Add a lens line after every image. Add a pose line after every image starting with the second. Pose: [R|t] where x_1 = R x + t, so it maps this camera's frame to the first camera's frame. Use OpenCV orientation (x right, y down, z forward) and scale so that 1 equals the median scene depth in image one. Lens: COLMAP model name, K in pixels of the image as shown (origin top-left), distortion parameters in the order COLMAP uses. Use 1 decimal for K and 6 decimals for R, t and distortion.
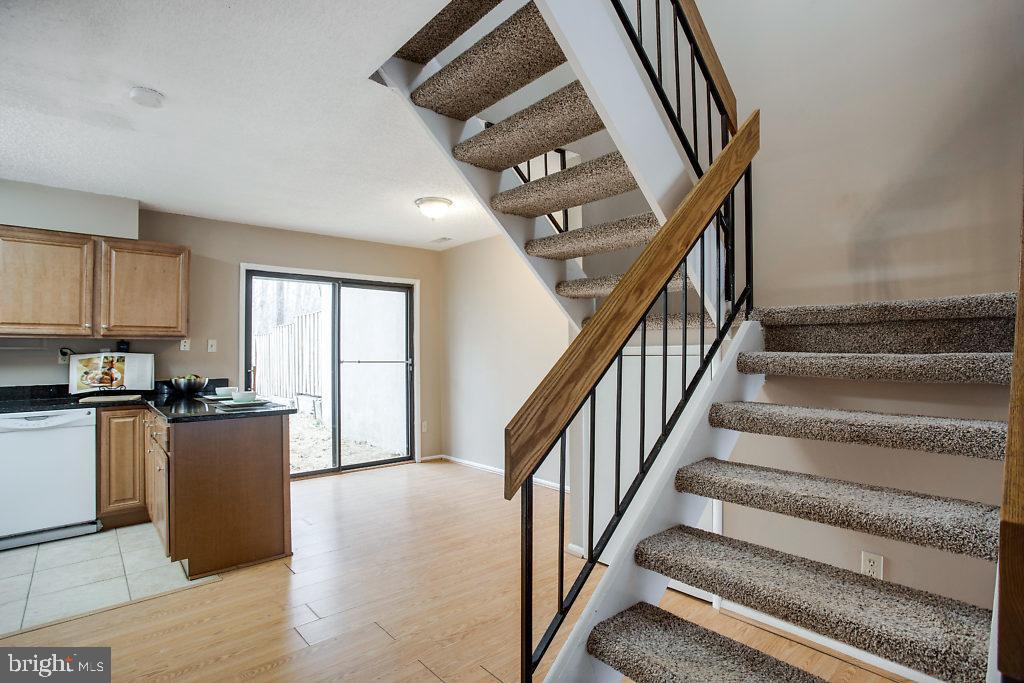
lens RADIAL K [[515.5, 0, 512.0], [0, 515.5, 341.5], [0, 0, 1]] dist [-0.076694, 0.036079]
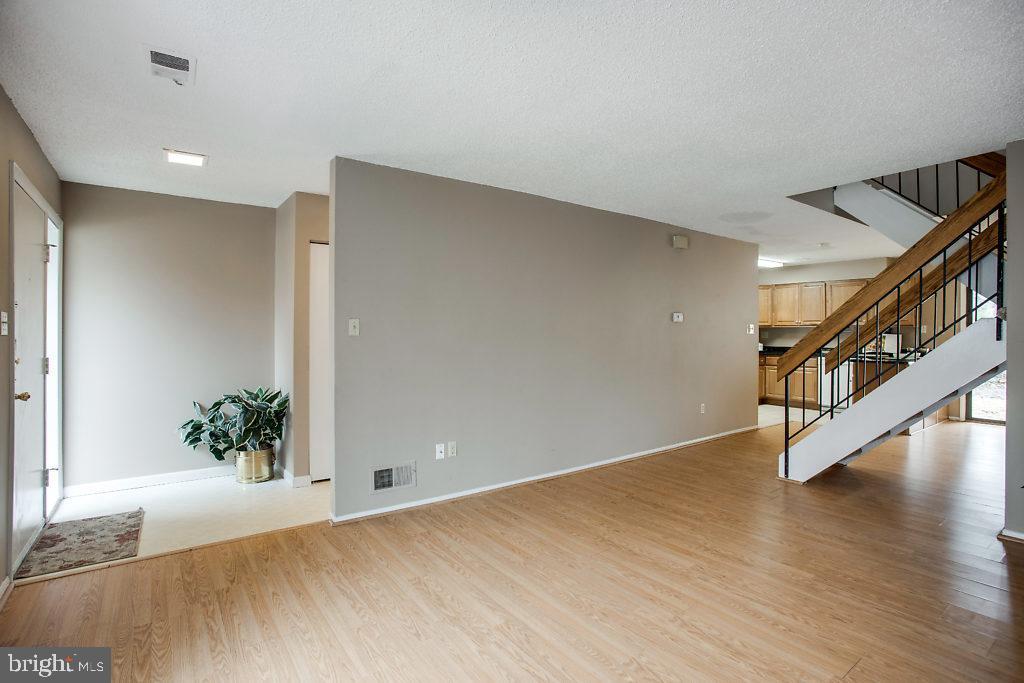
lens RADIAL K [[500.3, 0, 509.7], [0, 500.3, 336.3], [0, 0, 1]] dist [-0.067710, 0.031805]
pose [[-0.080745, 0.009326, -0.996691, 1.298215], [0.018498, 0.999798, 0.007856, -0.008708], [0.996563, -0.017803, -0.080901, -0.345501]]
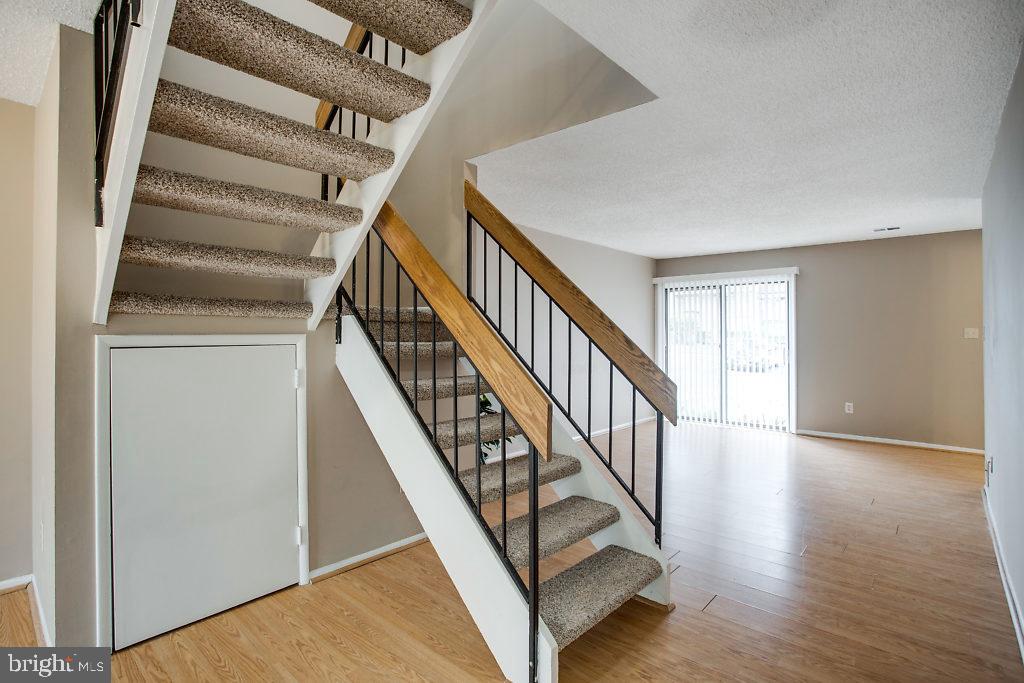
lens RADIAL K [[500.3, 0, 509.7], [0, 500.3, 336.3], [0, 0, 1]] dist [-0.067710, 0.031805]
pose [[-0.125047, 0.000872, 0.992150, -0.417639], [-0.017901, 0.999835, -0.003135, 0.006400], [-0.991989, -0.018152, -0.125011, 0.437896]]
